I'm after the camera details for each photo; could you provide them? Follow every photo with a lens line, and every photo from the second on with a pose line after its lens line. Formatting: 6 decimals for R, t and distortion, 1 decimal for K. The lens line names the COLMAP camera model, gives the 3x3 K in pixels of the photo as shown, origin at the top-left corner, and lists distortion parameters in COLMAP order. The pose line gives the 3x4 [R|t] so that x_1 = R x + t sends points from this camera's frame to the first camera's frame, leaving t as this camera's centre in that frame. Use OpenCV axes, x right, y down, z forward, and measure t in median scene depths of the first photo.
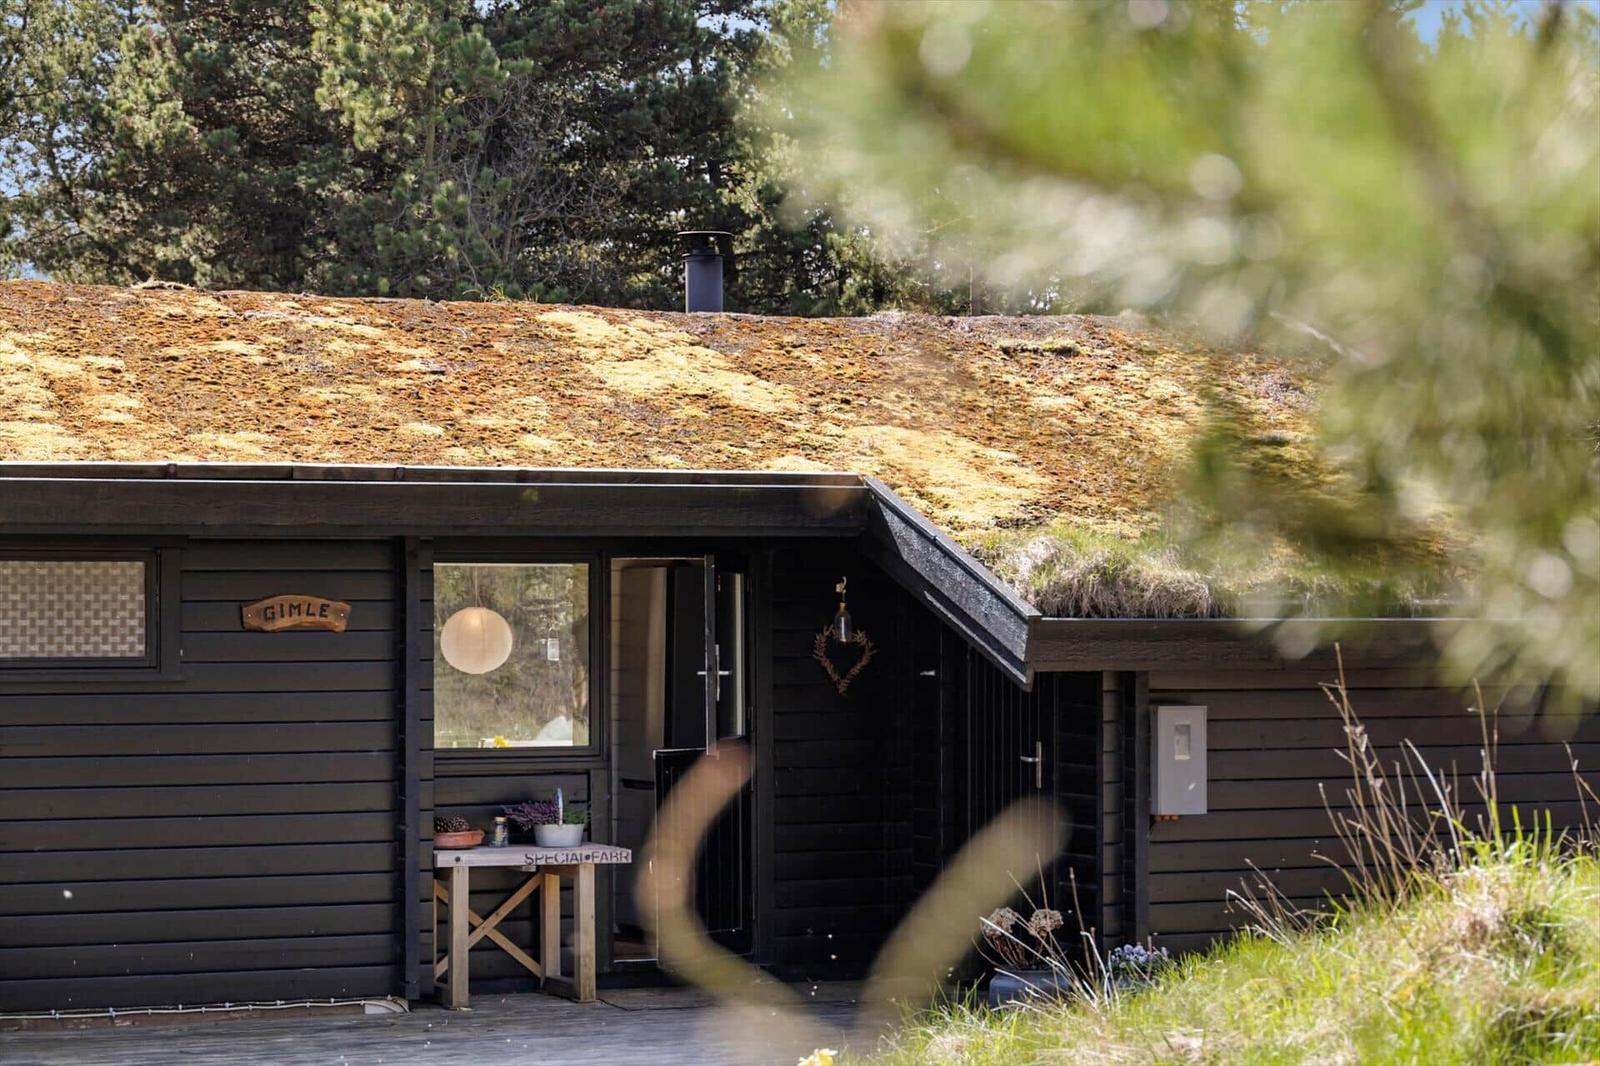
lens RADIAL K [[3856.2, 0, 800.4], [0, 3856.2, 535.0], [0, 0, 1]] dist [0.026857, 0.000000]
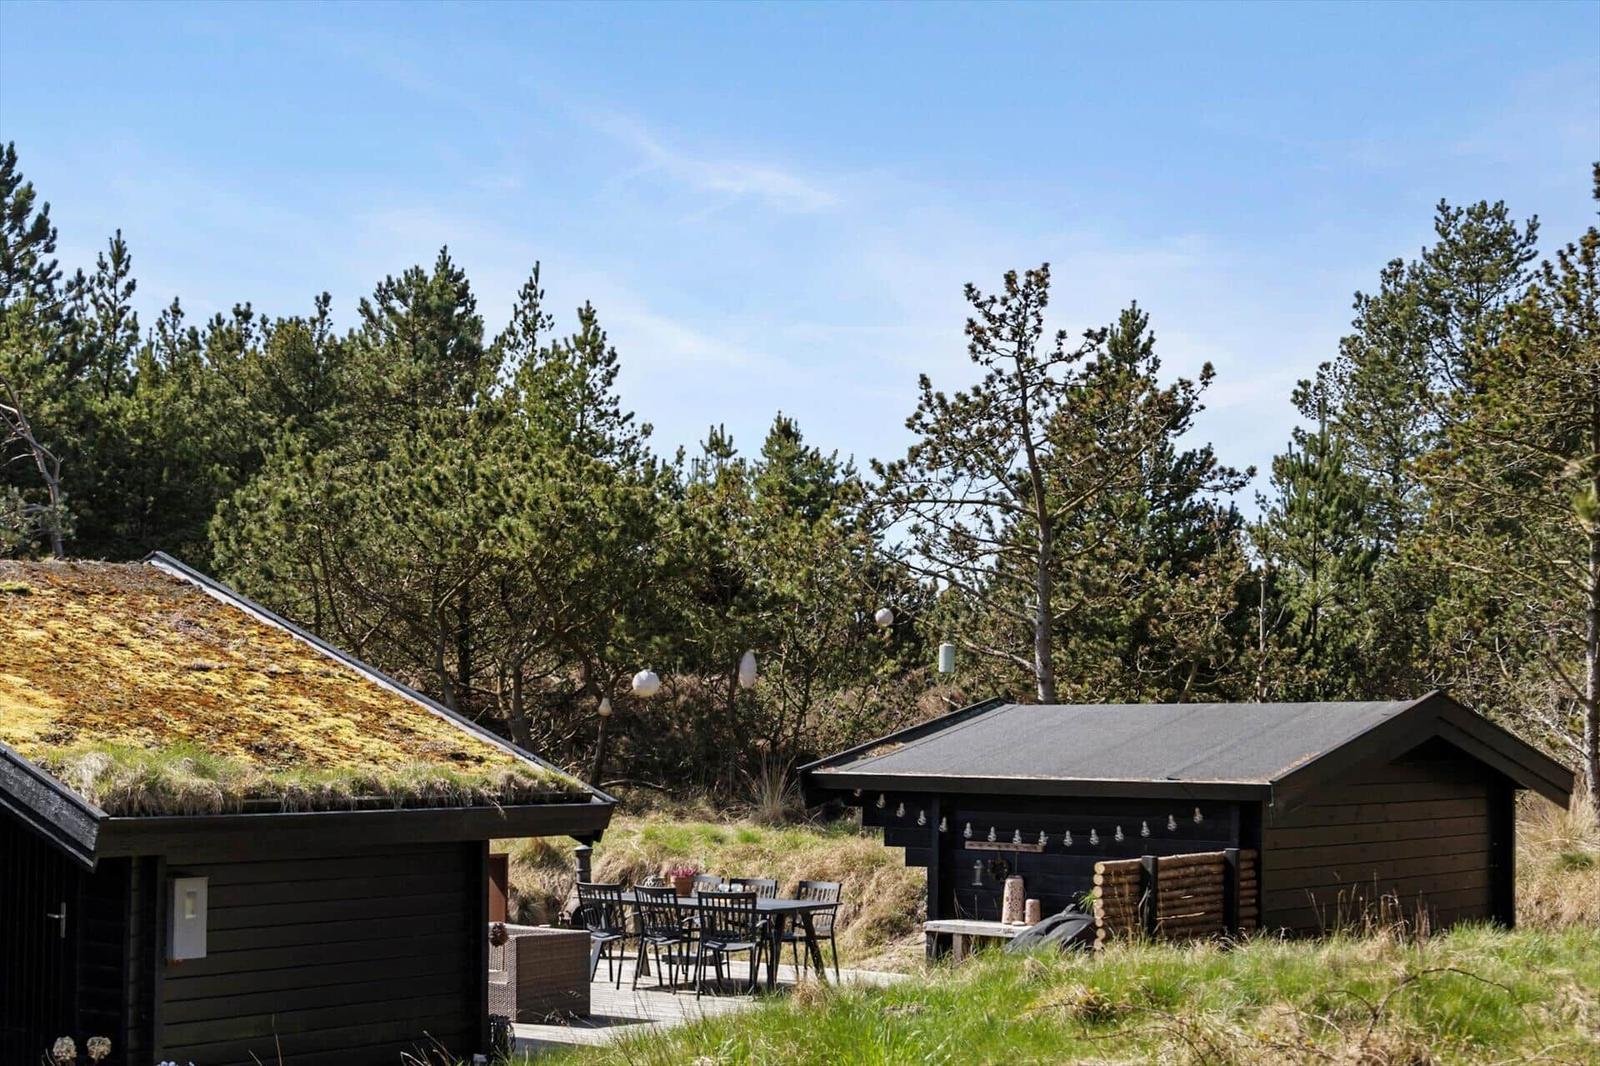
lens RADIAL K [[2722.3, 0, 801.1], [0, 2722.3, 548.1], [0, 0, 1]] dist [-0.008412, 0.000000]
pose [[0.885511, 0.035783, 0.463239, -0.153451], [-0.019163, 0.998994, -0.040536, -0.035561], [-0.464223, 0.027018, 0.885306, 0.054061]]
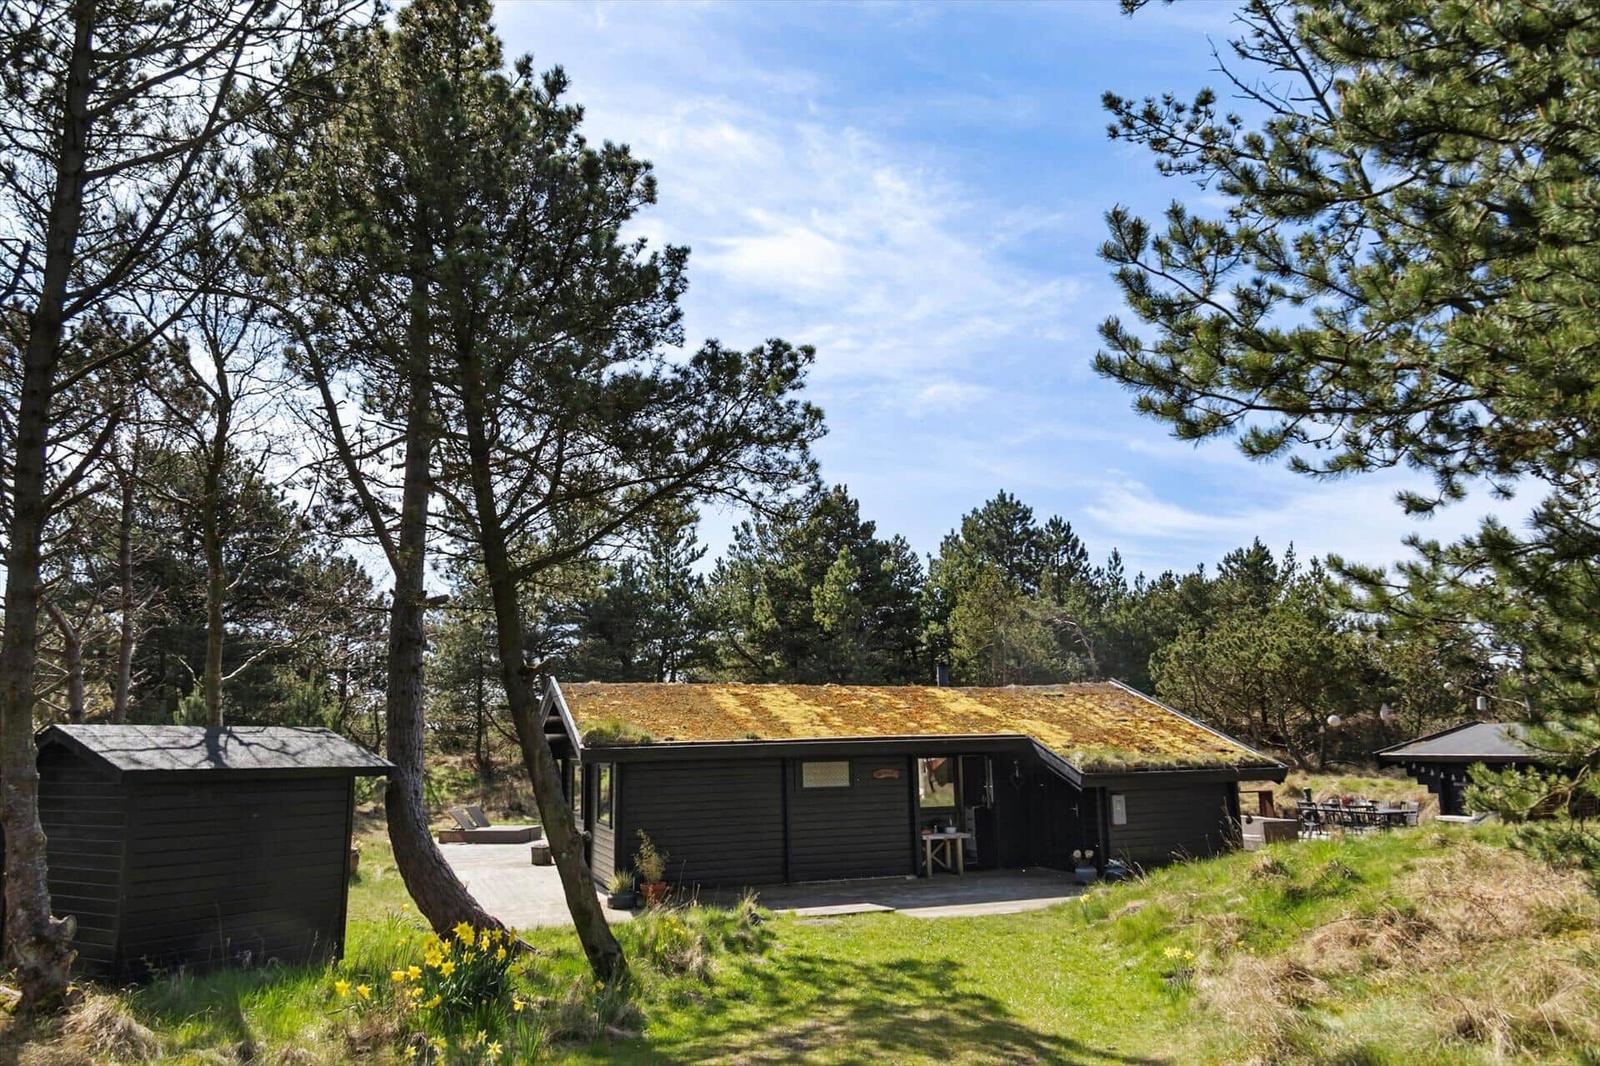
lens RADIAL K [[1125.8, 0, 793.4], [0, 1125.8, 532.4], [0, 0, 1]] dist [0.000013, 0.006132]
pose [[0.997243, -0.030492, -0.067647, -0.137603], [0.019278, 0.986826, -0.160631, -0.039360], [0.071654, 0.158885, 0.984694, -0.170286]]
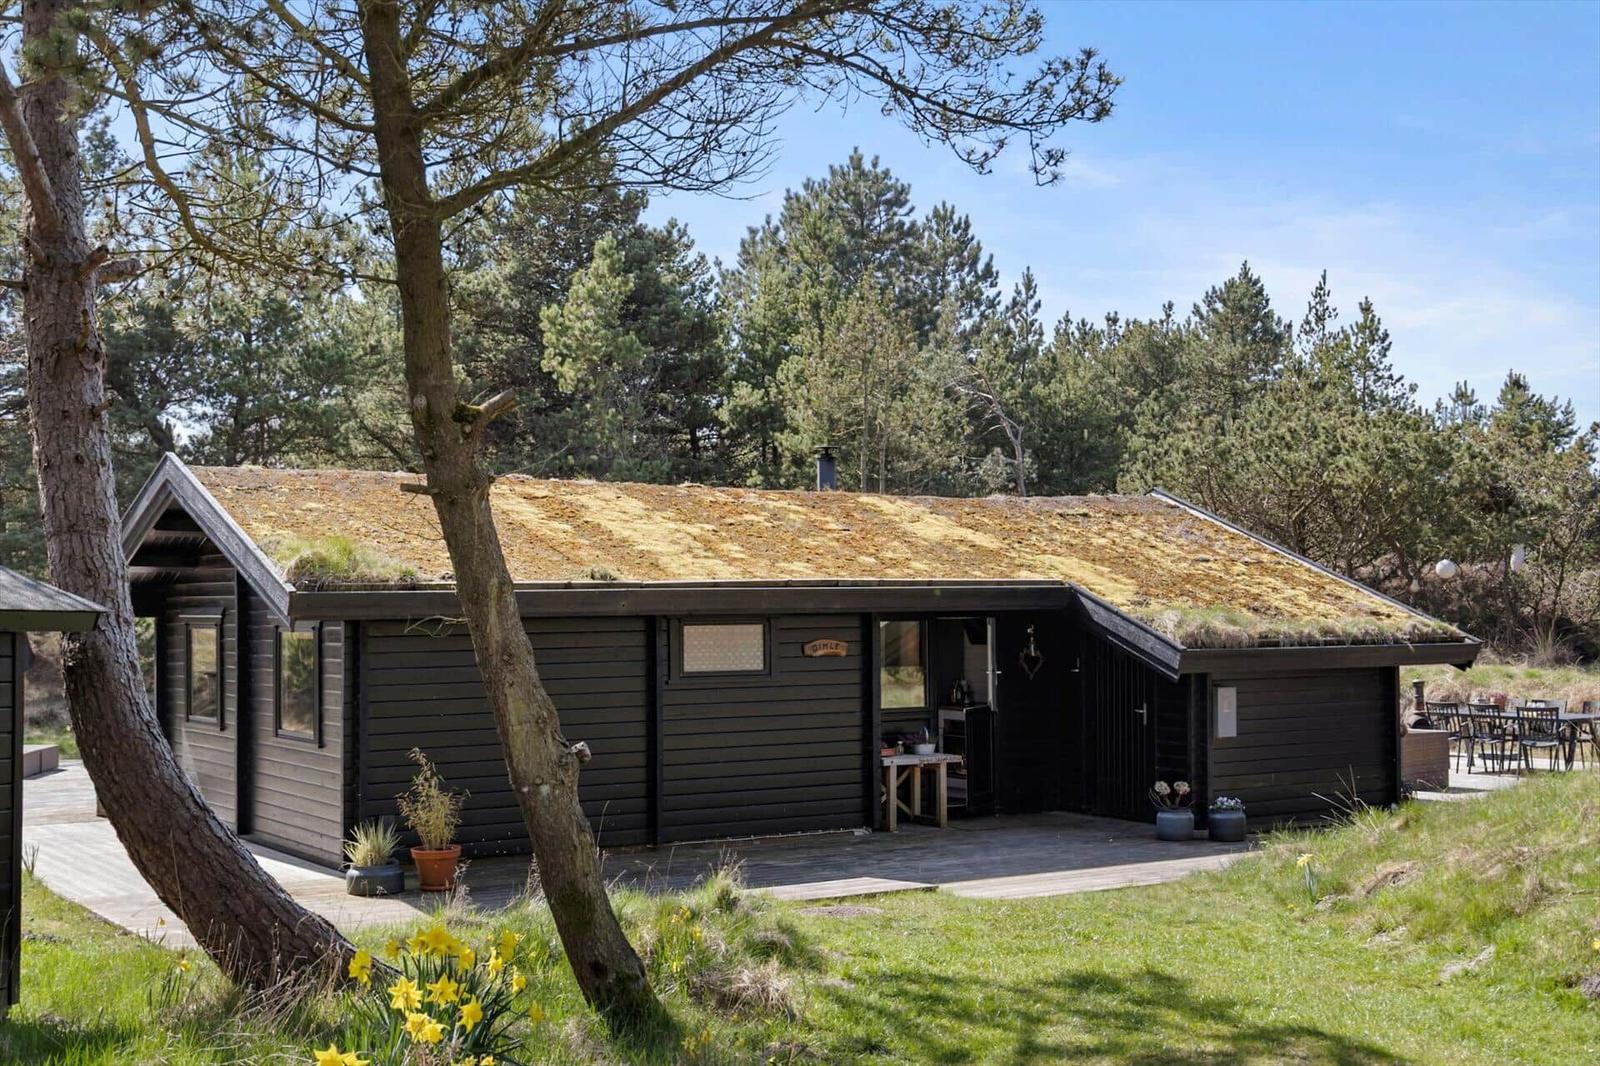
lens RADIAL K [[2028.0, 0, 796.5], [0, 2028.0, 560.4], [0, 0, 1]] dist [-0.001395, 0.000000]
pose [[0.987480, -0.001368, 0.157736, -0.318390], [0.001037, 0.999997, 0.002181, -0.030032], [-0.157738, -0.001990, 0.987479, -0.100559]]
